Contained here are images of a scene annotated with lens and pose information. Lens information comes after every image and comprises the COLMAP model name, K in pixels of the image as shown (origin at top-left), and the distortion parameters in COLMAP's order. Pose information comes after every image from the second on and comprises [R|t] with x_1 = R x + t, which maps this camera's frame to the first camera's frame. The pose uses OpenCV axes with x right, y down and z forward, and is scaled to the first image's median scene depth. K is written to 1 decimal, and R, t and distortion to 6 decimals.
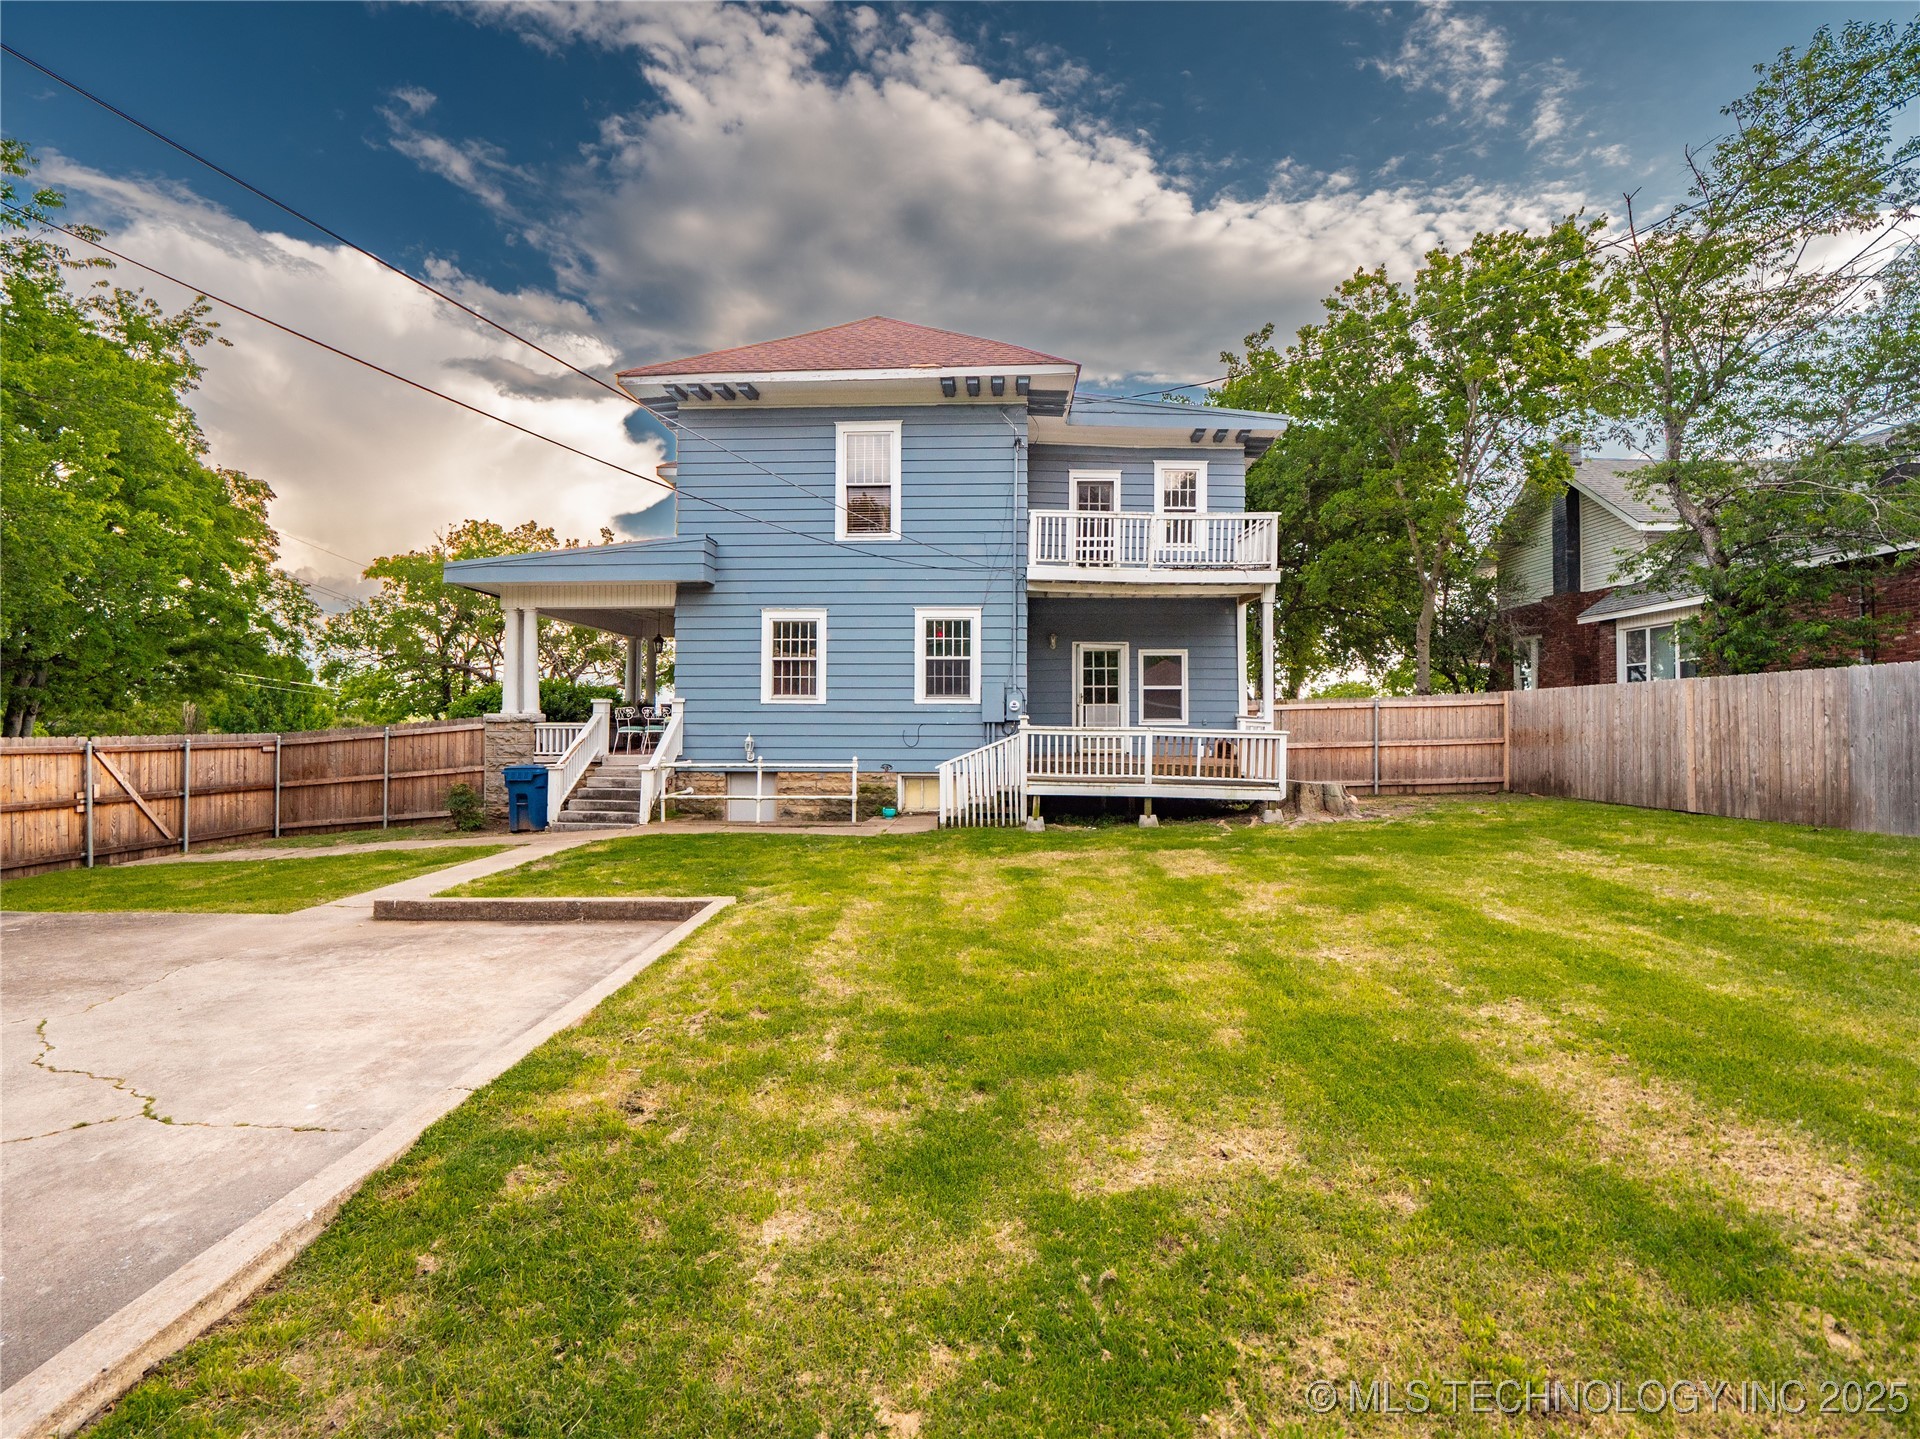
lens RADIAL K [[958.9, 0, 959.2], [0, 958.9, 701.1], [0, 0, 1]] dist [-0.008163, -0.000859]
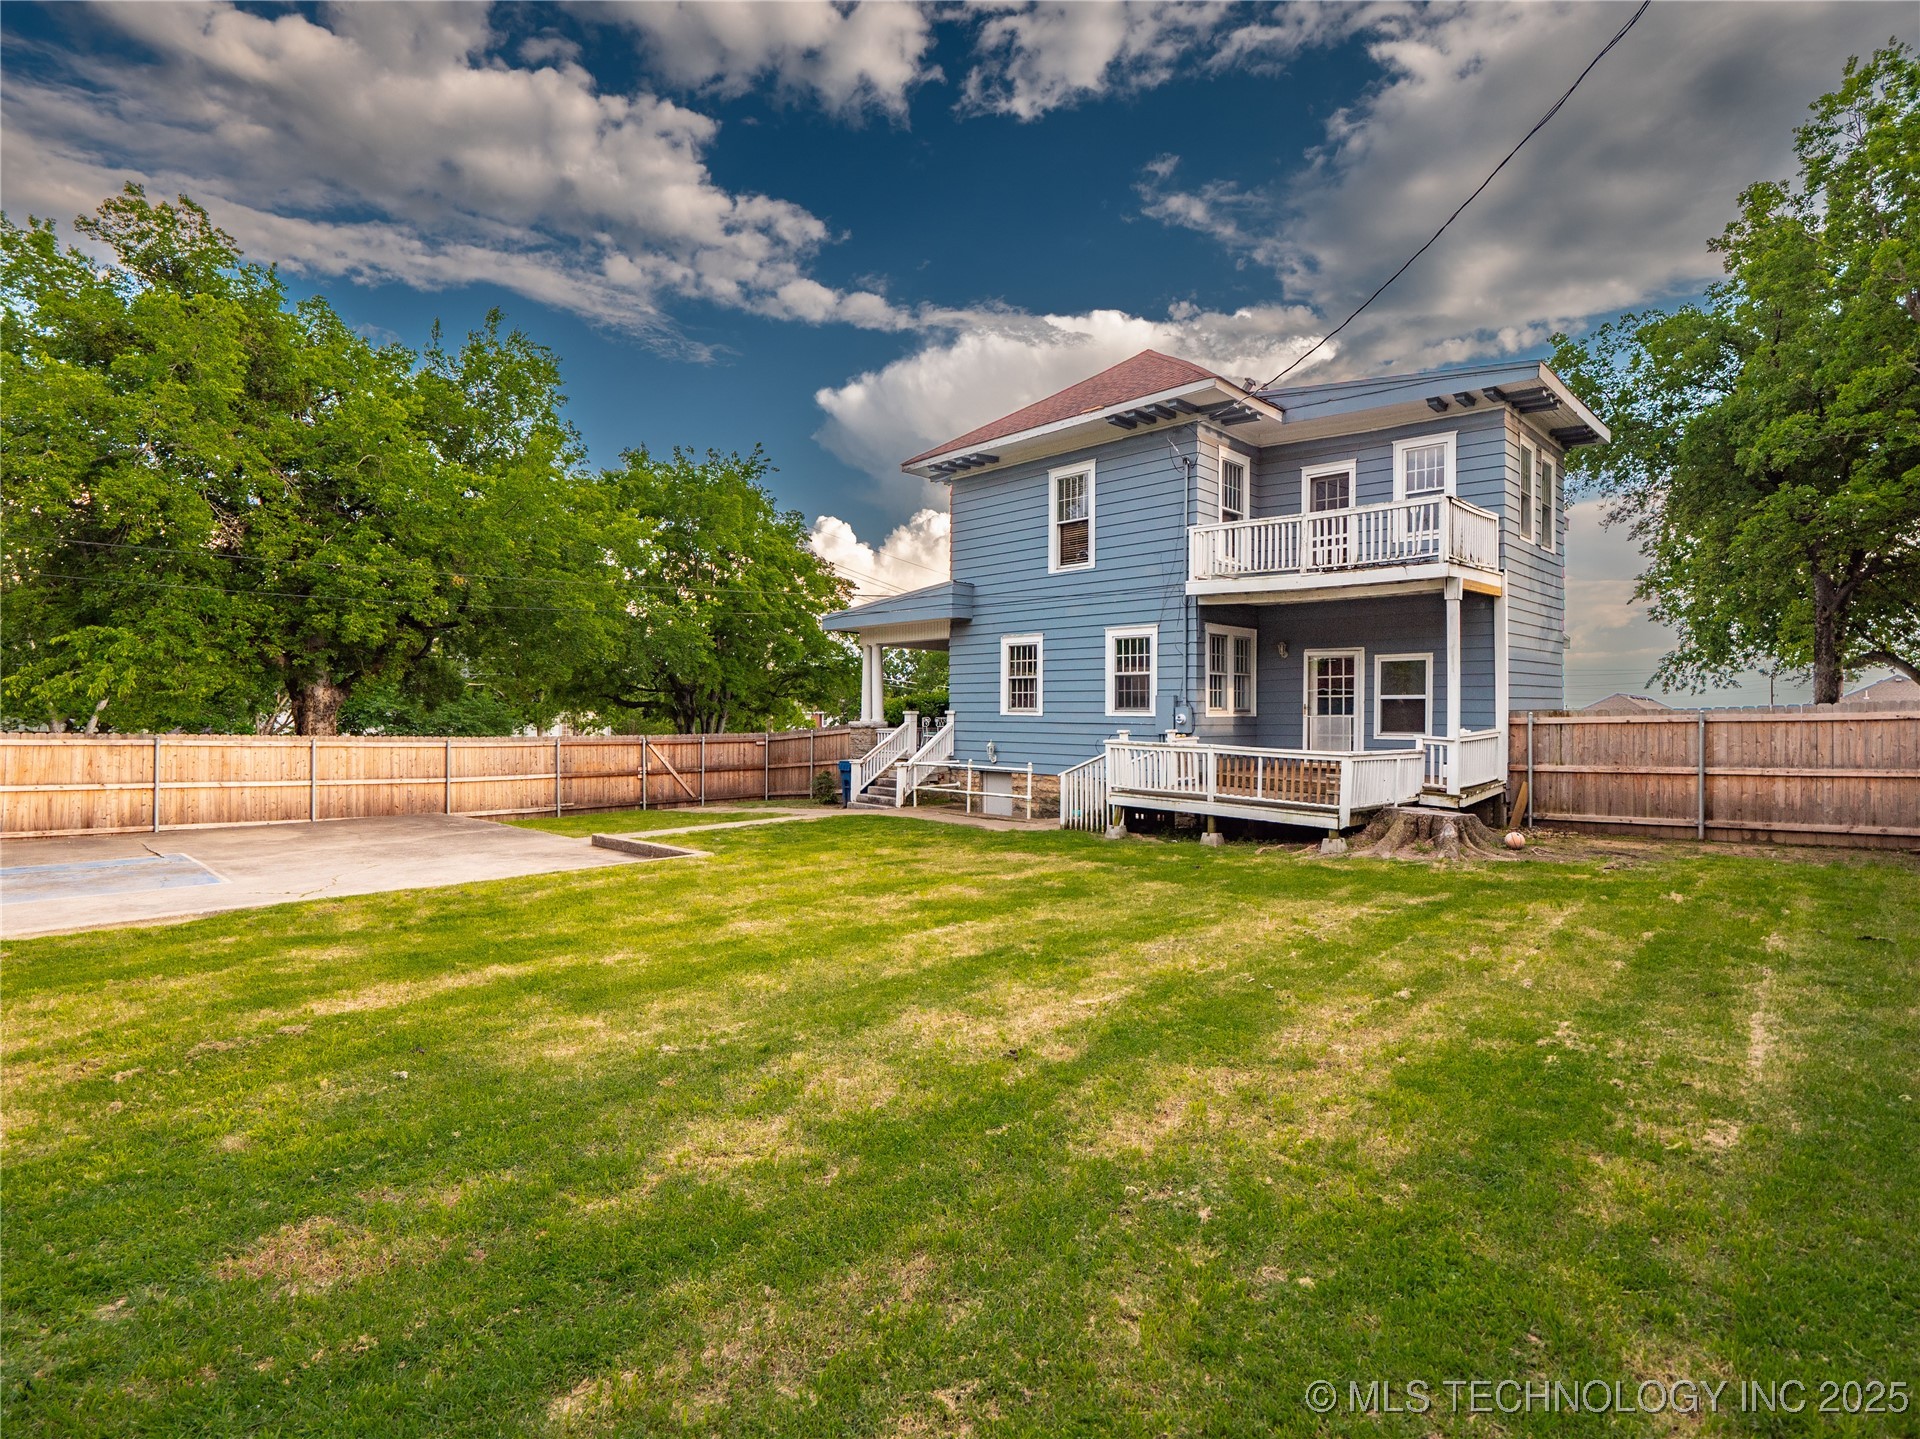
lens RADIAL K [[946.6, 0, 959.7], [0, 946.6, 695.6], [0, 0, 1]] dist [-0.003603, -0.006400]
pose [[0.741934, -0.009951, -0.670399, 0.549609], [0.010912, 0.999937, -0.002767, -0.019223], [0.670384, -0.005263, 0.741996, 0.085714]]
